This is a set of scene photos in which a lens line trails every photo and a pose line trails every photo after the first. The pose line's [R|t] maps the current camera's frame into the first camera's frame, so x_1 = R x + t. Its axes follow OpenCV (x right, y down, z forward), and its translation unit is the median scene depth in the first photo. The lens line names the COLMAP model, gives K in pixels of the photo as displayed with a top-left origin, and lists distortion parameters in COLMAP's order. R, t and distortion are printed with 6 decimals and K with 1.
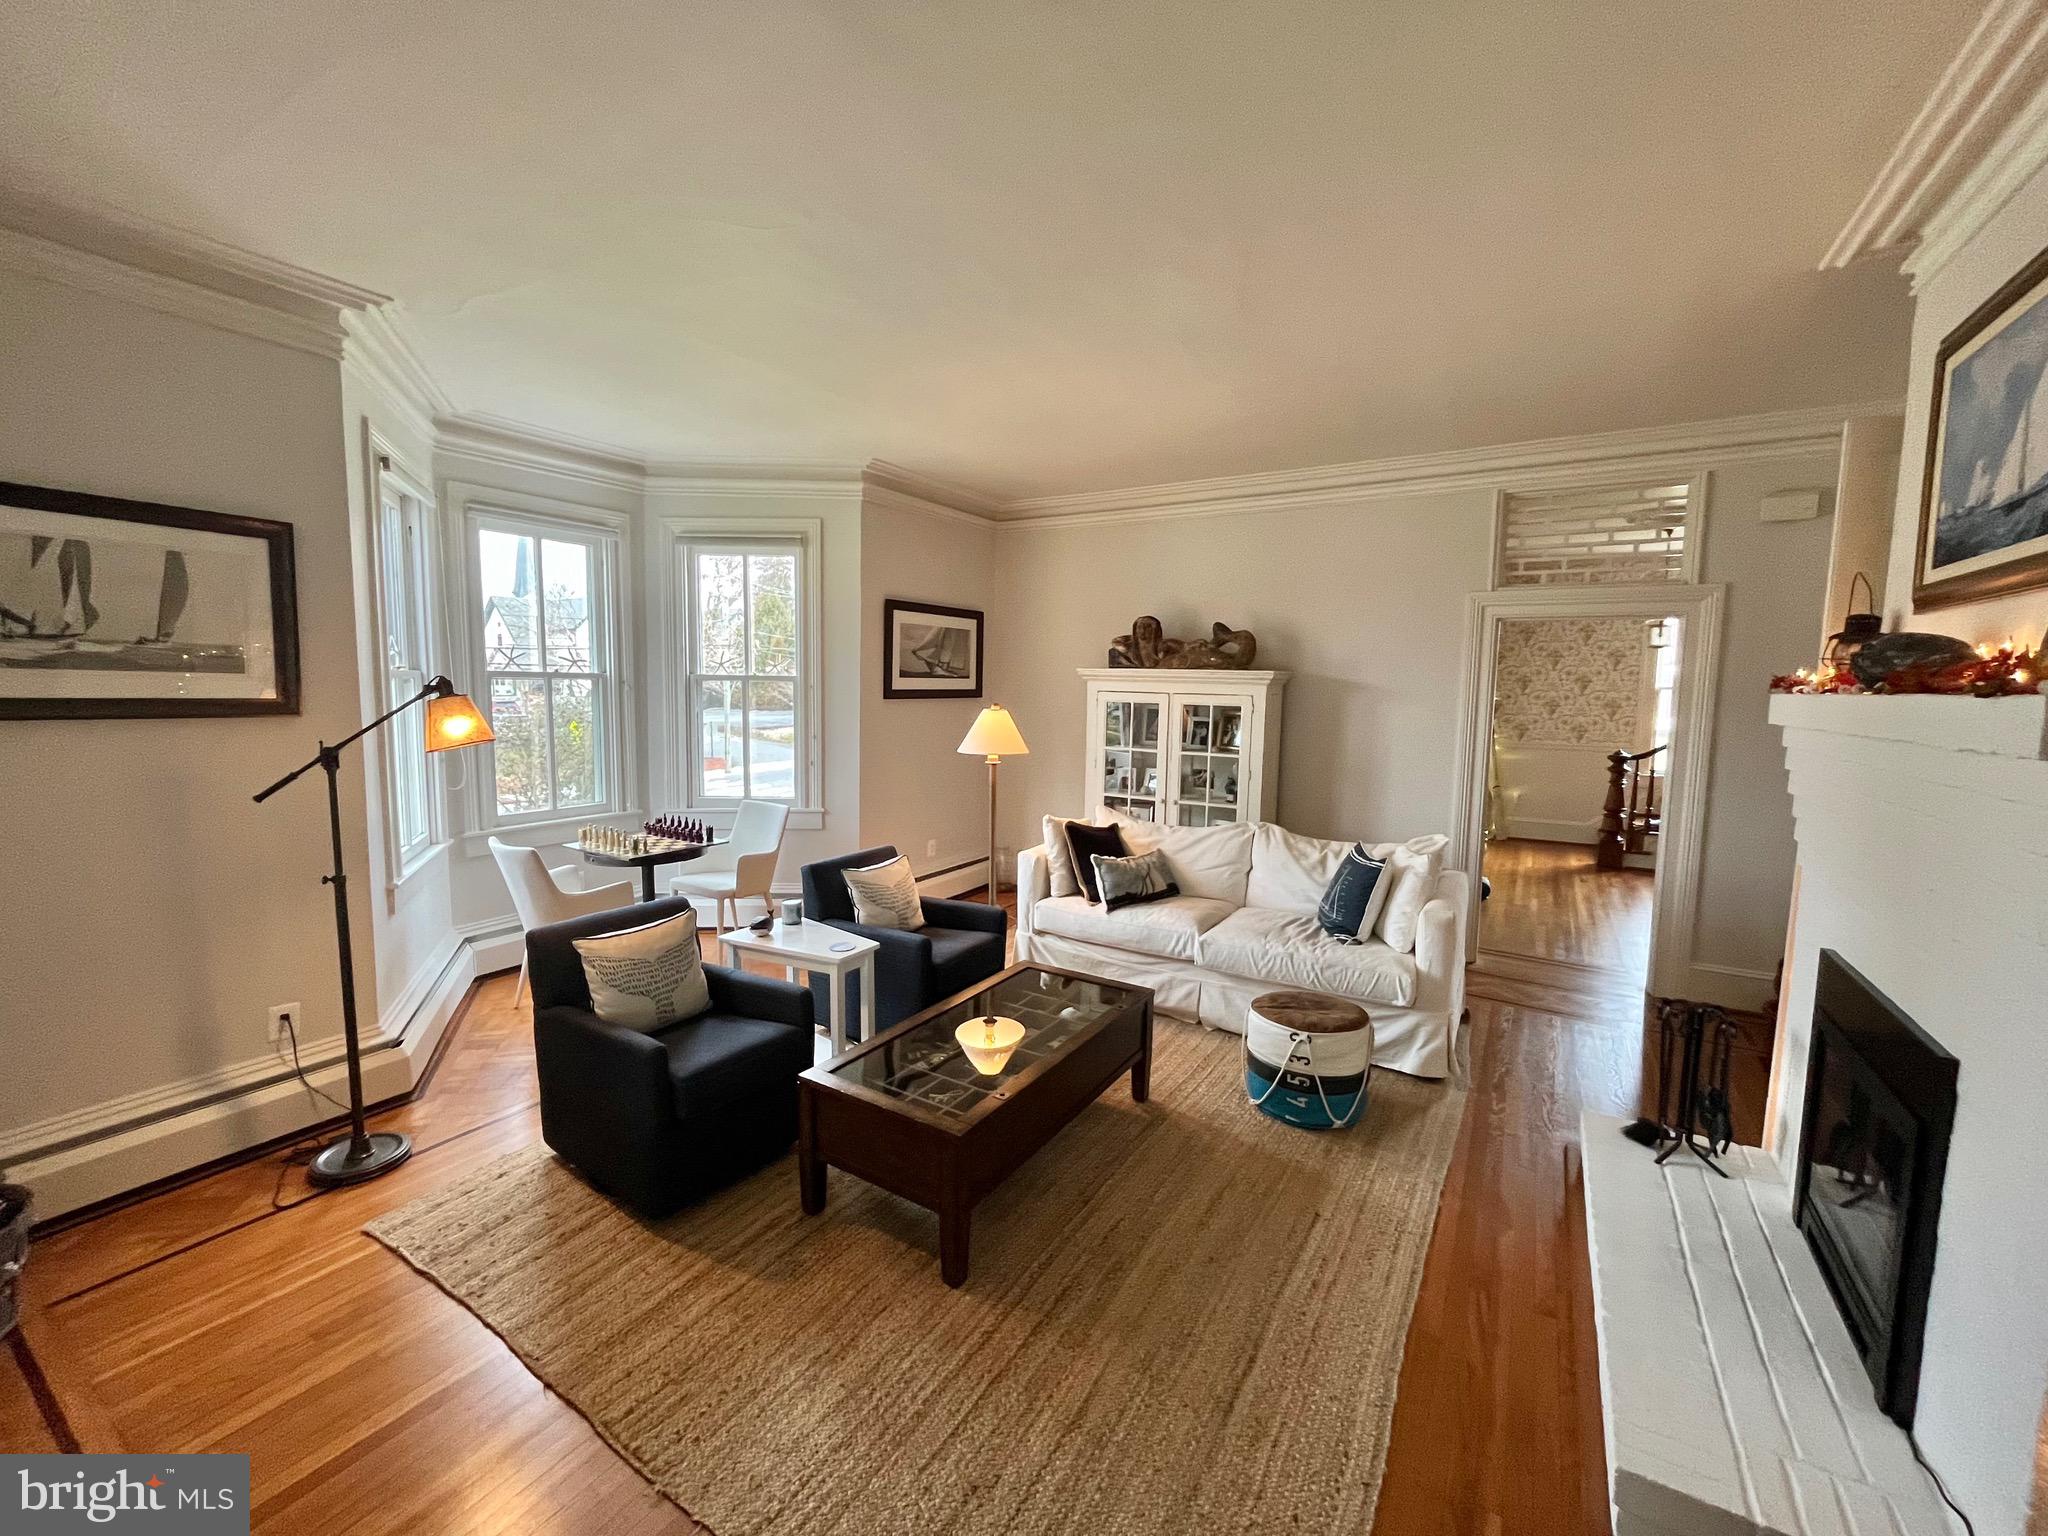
lens RADIAL K [[825.2, 0, 1024.0], [0, 825.2, 768.0], [0, 0, 1]] dist [-0.007153, -0.000004]
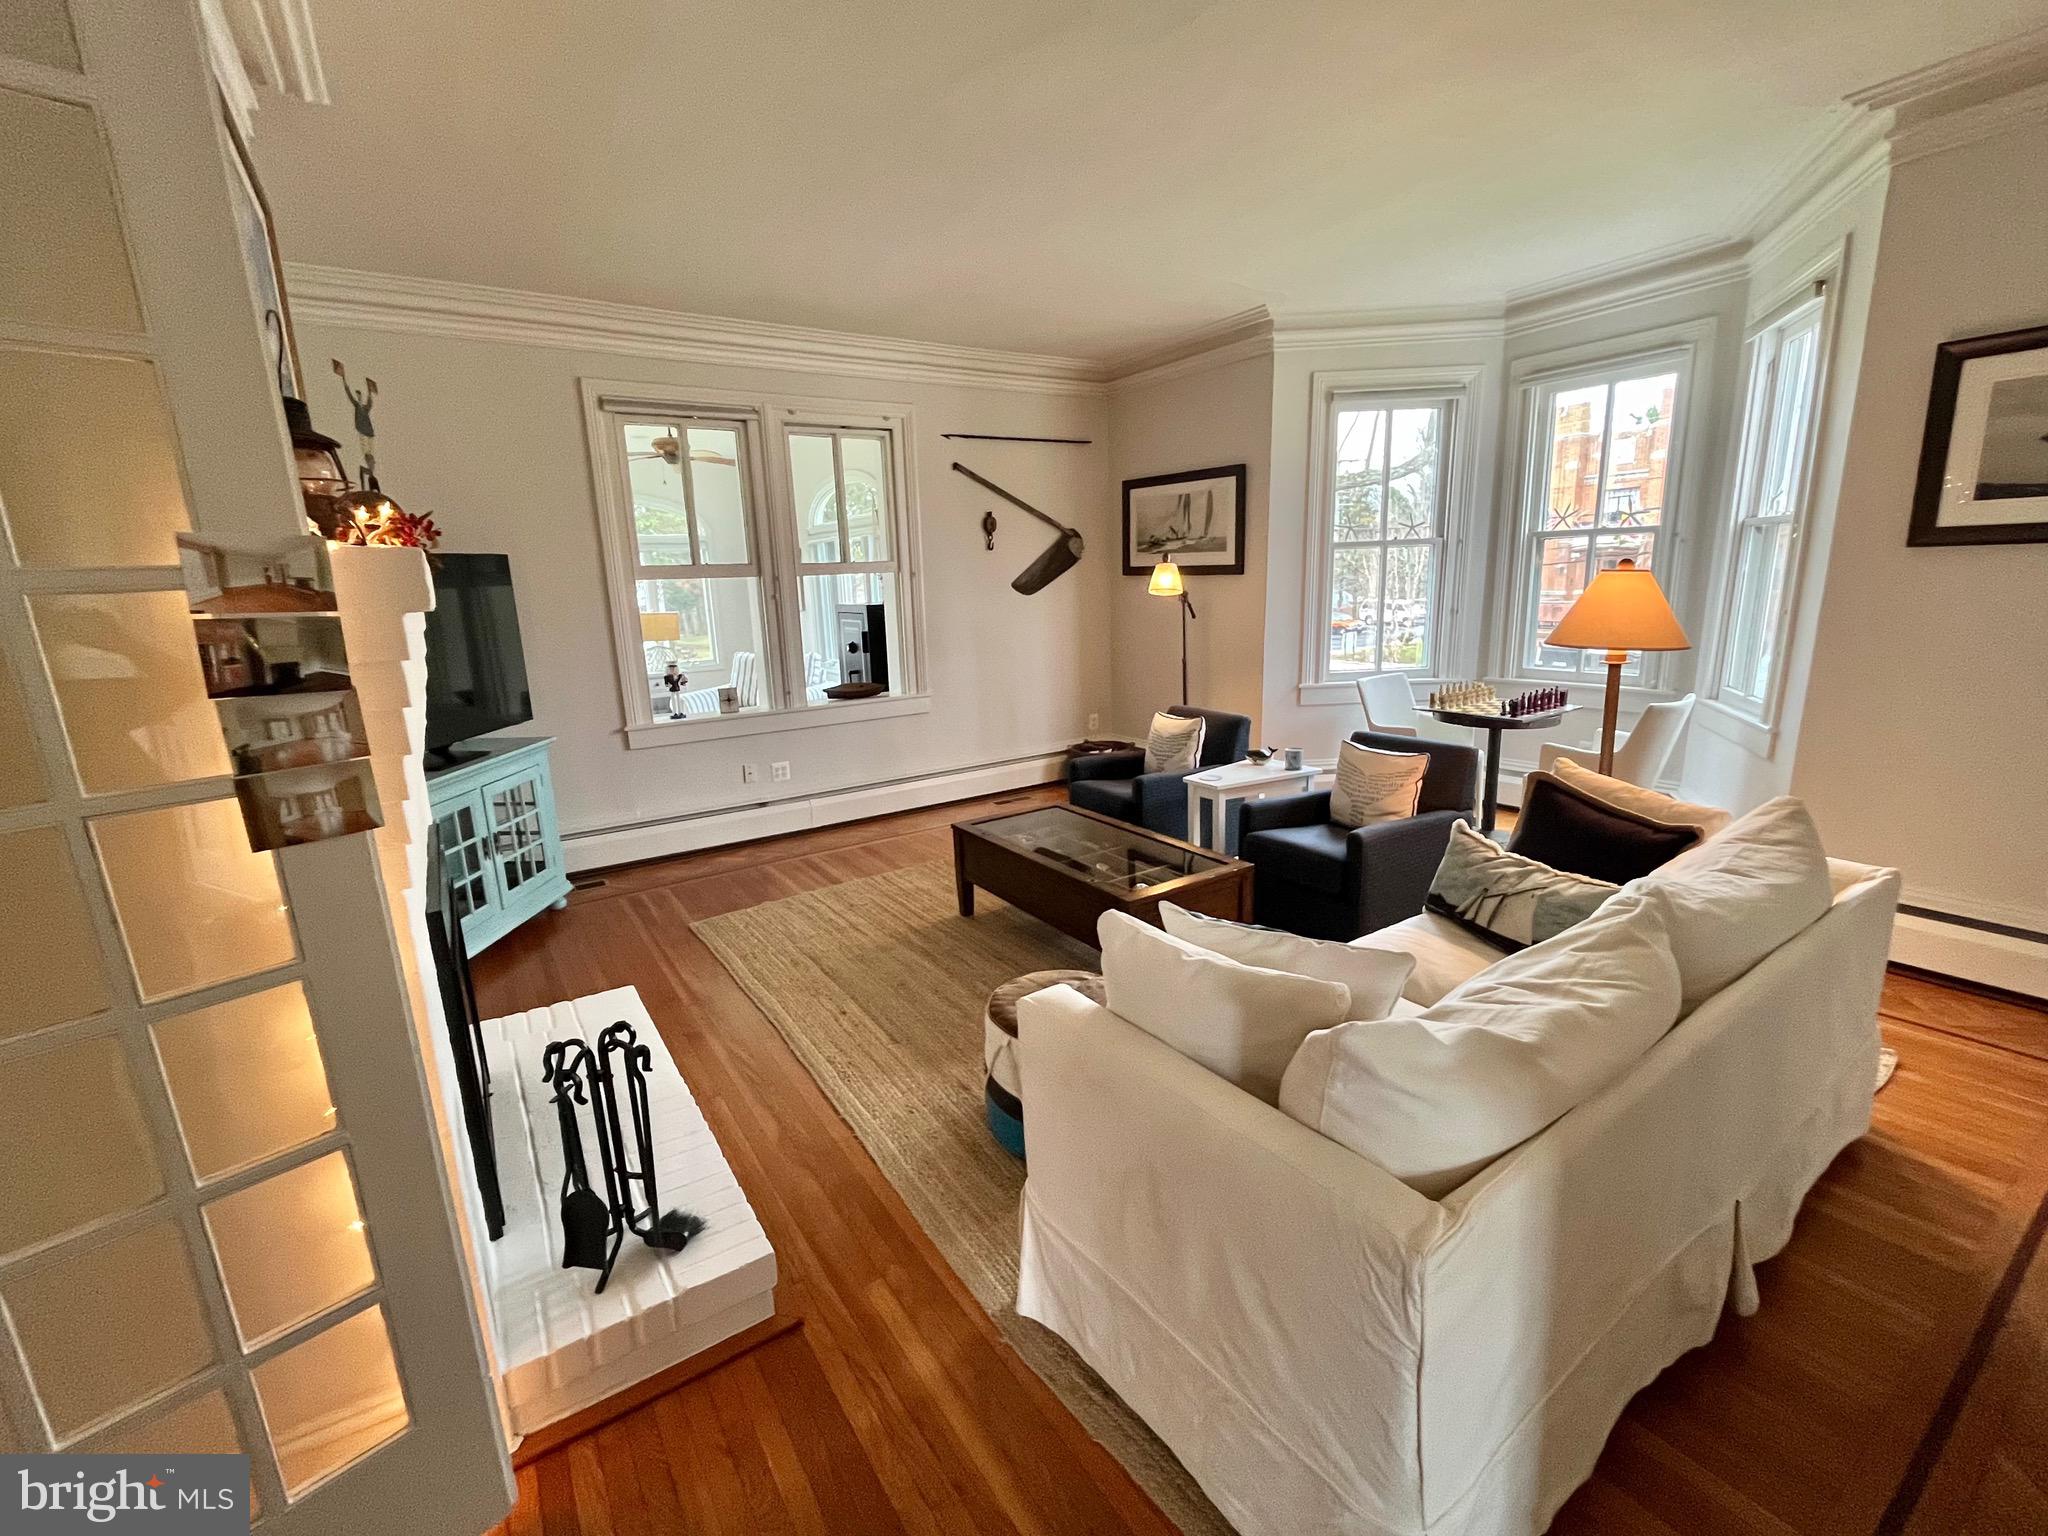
lens RADIAL K [[885.2, 0, 1024.0], [0, 885.2, 768.0], [0, 0, 1]] dist [0.001943, -0.000446]
pose [[-0.415113, 0.201516, -0.887171, 0.651341], [-0.057272, 0.967437, 0.246545, -0.059673], [0.907965, 0.153154, -0.390055, 0.804835]]
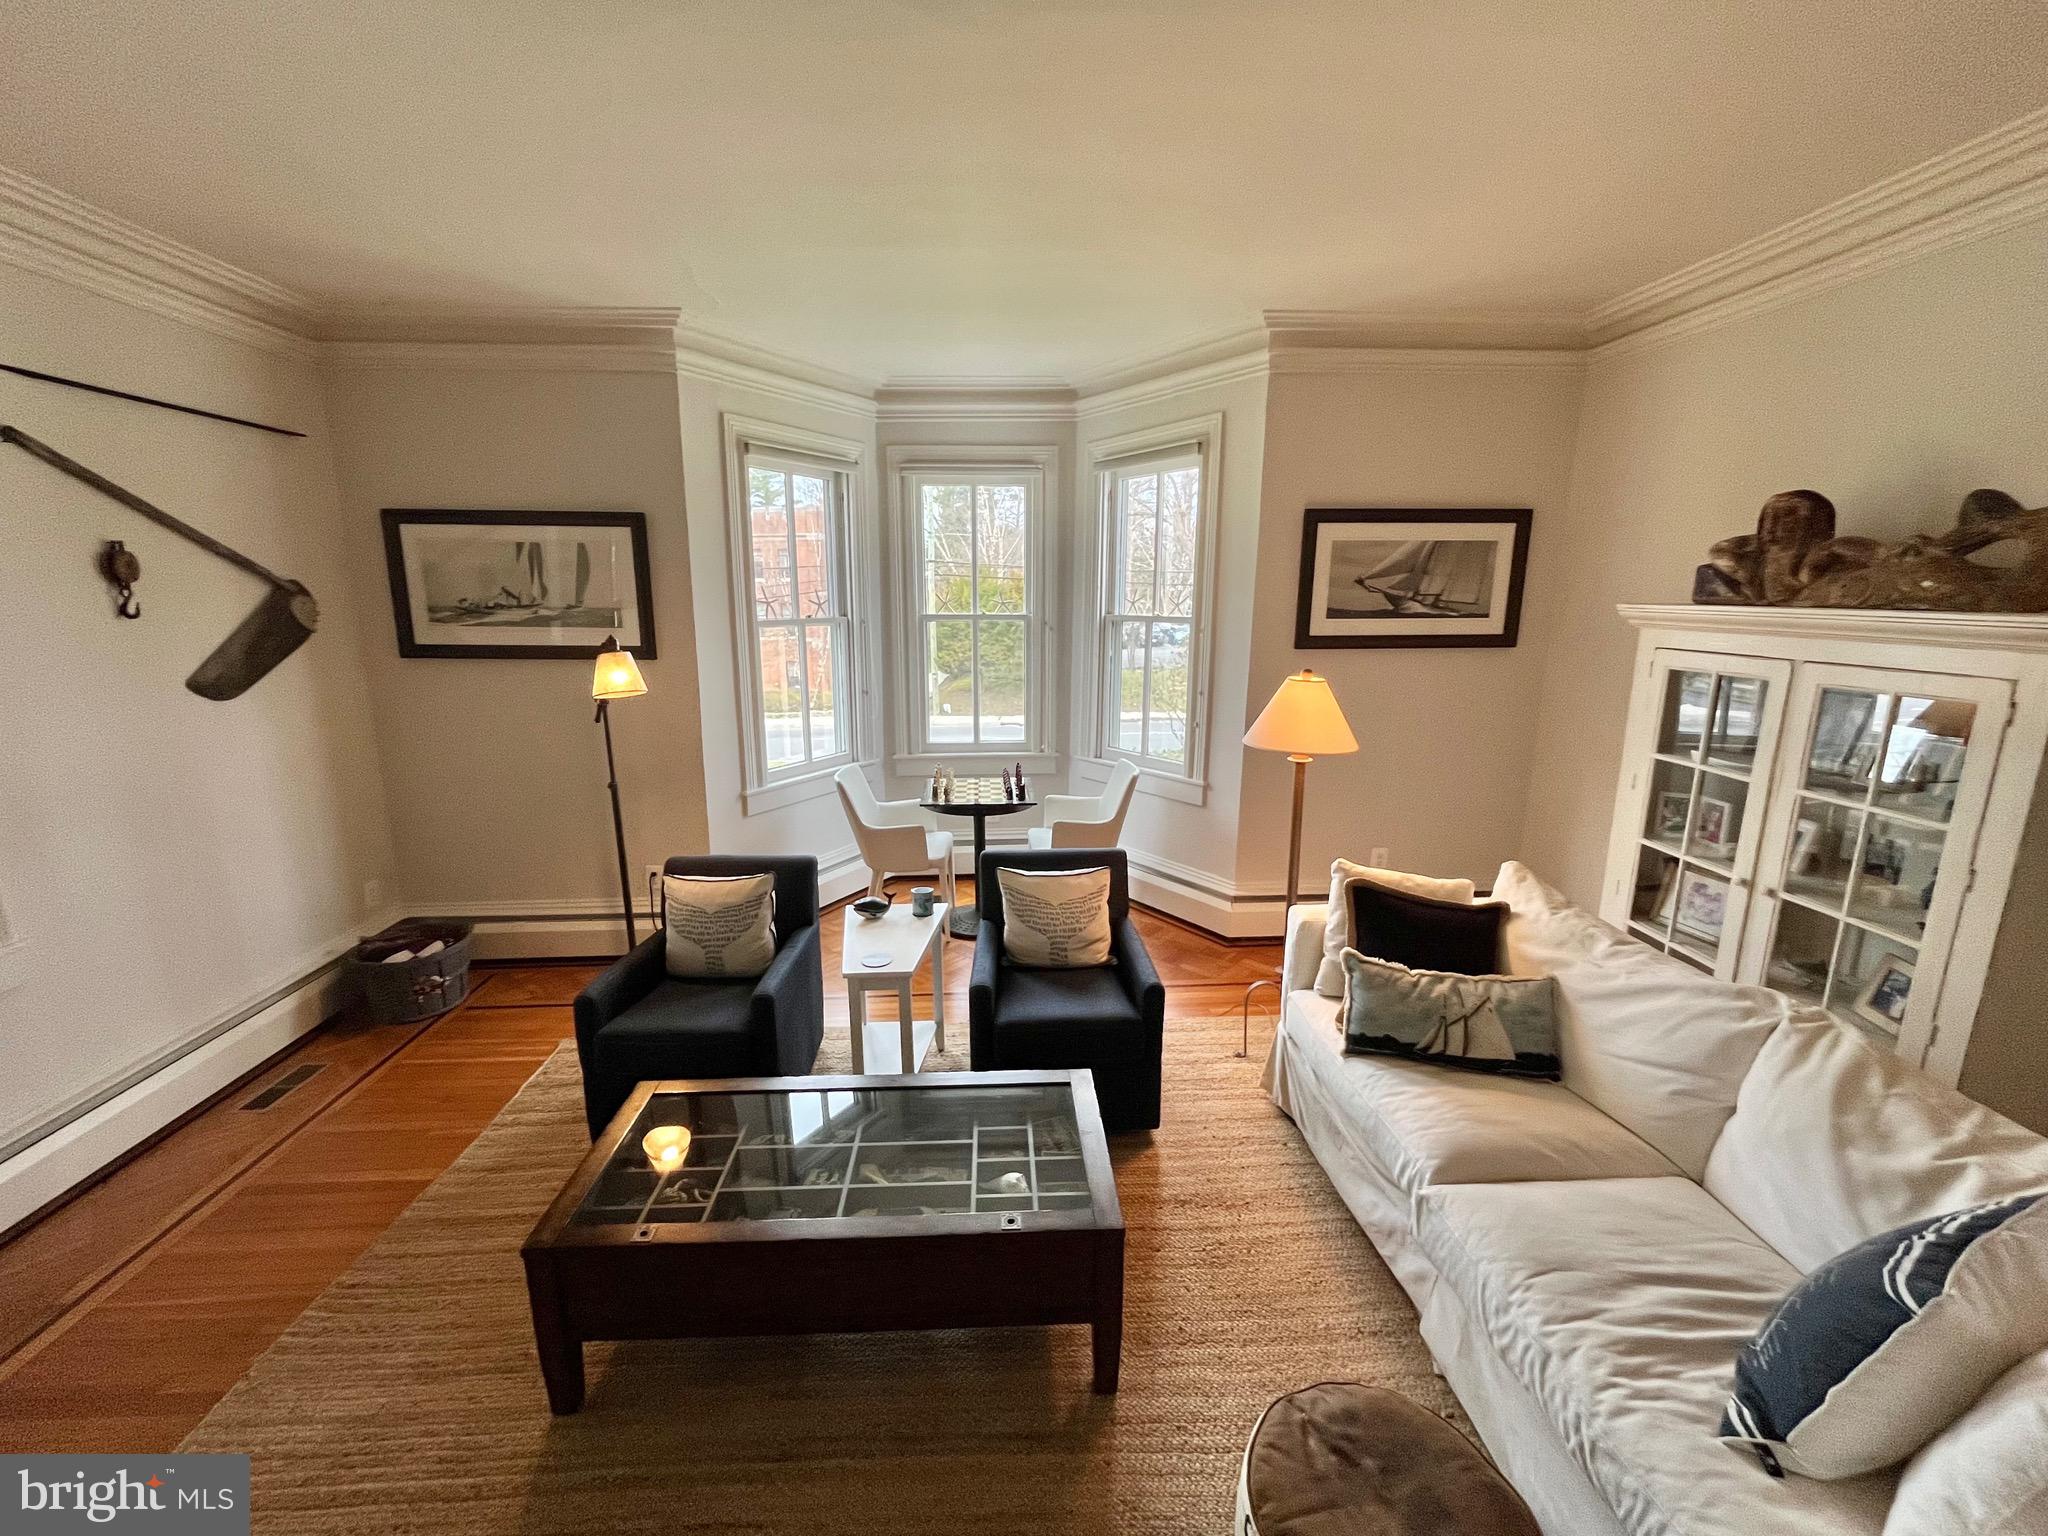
lens RADIAL K [[825.2, 0, 1024.0], [0, 825.2, 768.0], [0, 0, 1]] dist [-0.007153, -0.000004]
pose [[0.572721, 0.153825, -0.805189, 0.332232], [-0.073533, 0.987917, 0.136431, -0.066860], [0.816446, -0.018929, 0.577112, 0.412467]]
